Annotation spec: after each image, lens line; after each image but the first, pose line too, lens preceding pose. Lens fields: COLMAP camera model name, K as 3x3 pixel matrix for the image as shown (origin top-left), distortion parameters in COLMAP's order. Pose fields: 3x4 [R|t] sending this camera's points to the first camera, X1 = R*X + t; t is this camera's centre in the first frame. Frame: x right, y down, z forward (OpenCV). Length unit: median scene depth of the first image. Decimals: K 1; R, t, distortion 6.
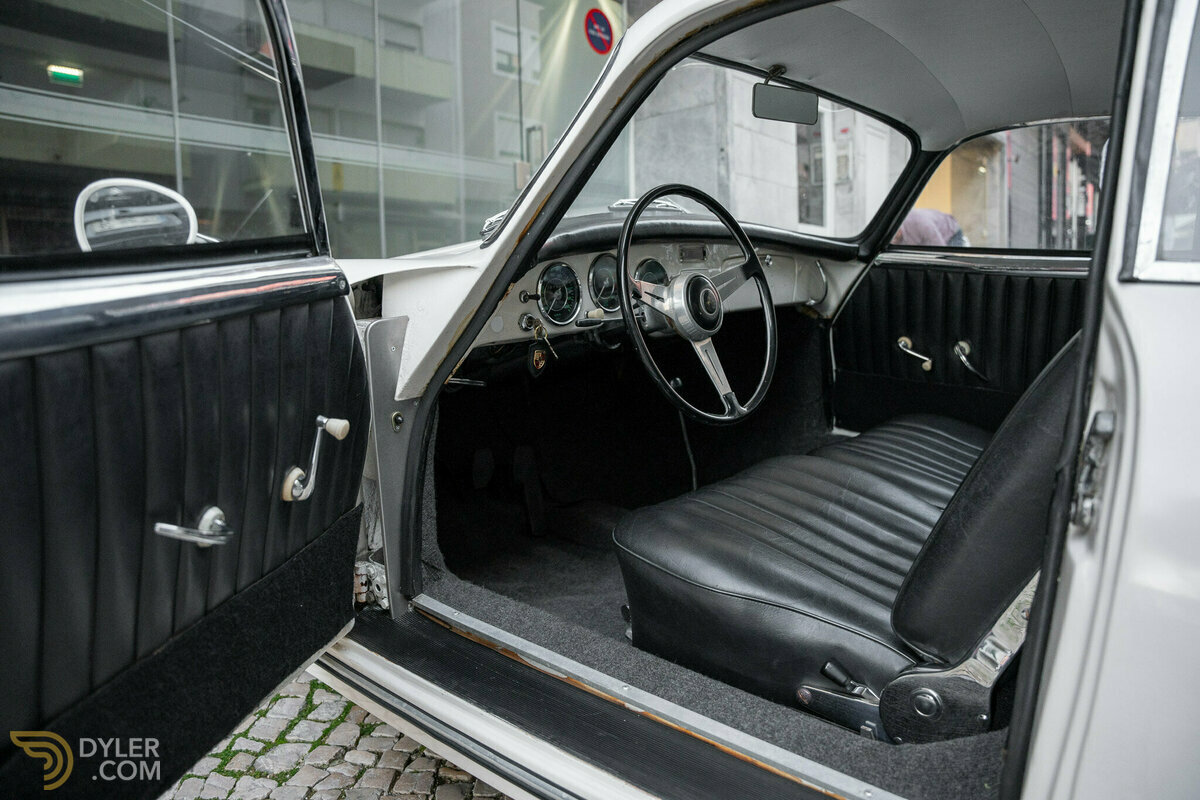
lens RADIAL K [[906.1, 0, 630.9], [0, 906.1, 400.8], [0, 0, 1]] dist [-0.090665, -0.000613]
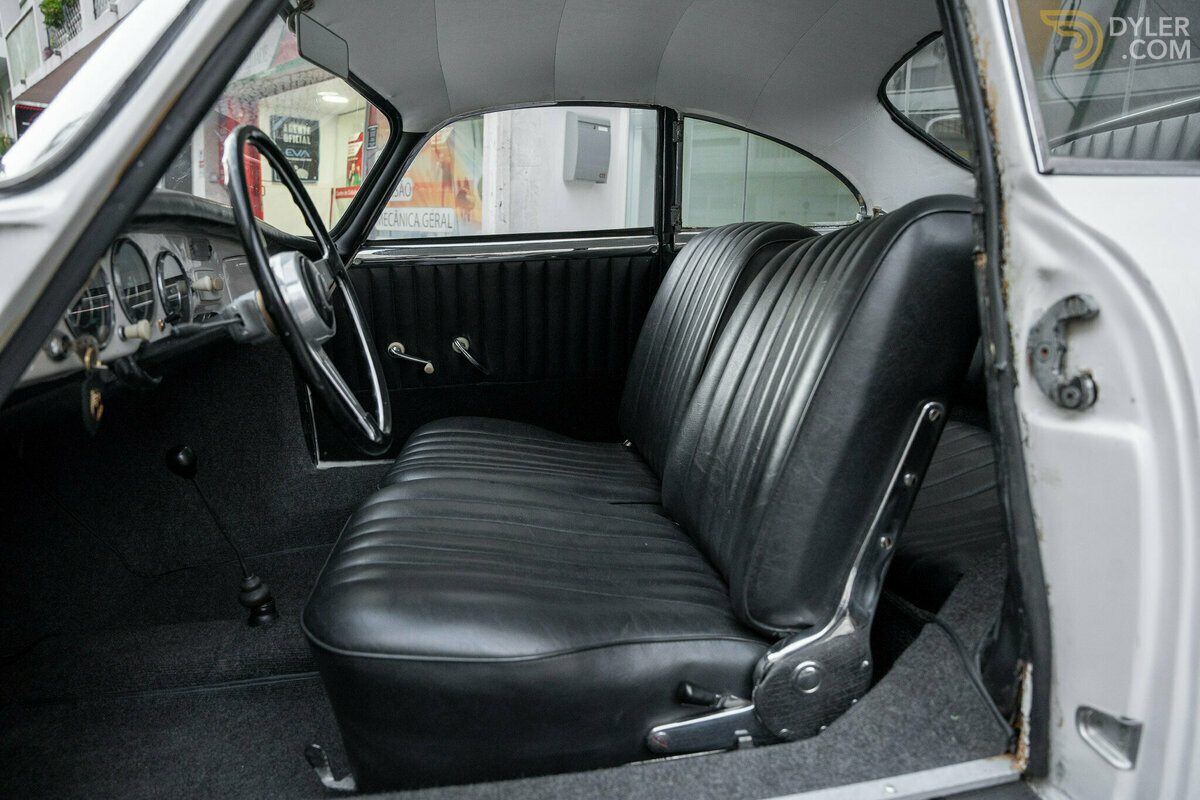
lens RADIAL K [[855.8, 0, 625.0], [0, 855.8, 402.3], [0, 0, 1]] dist [-0.176198, 0.132446]
pose [[0.636229, -0.157405, 0.755272, -0.198272], [0.193913, 0.980165, 0.040925, -0.001759], [-0.746733, 0.120420, 0.654132, 0.286190]]
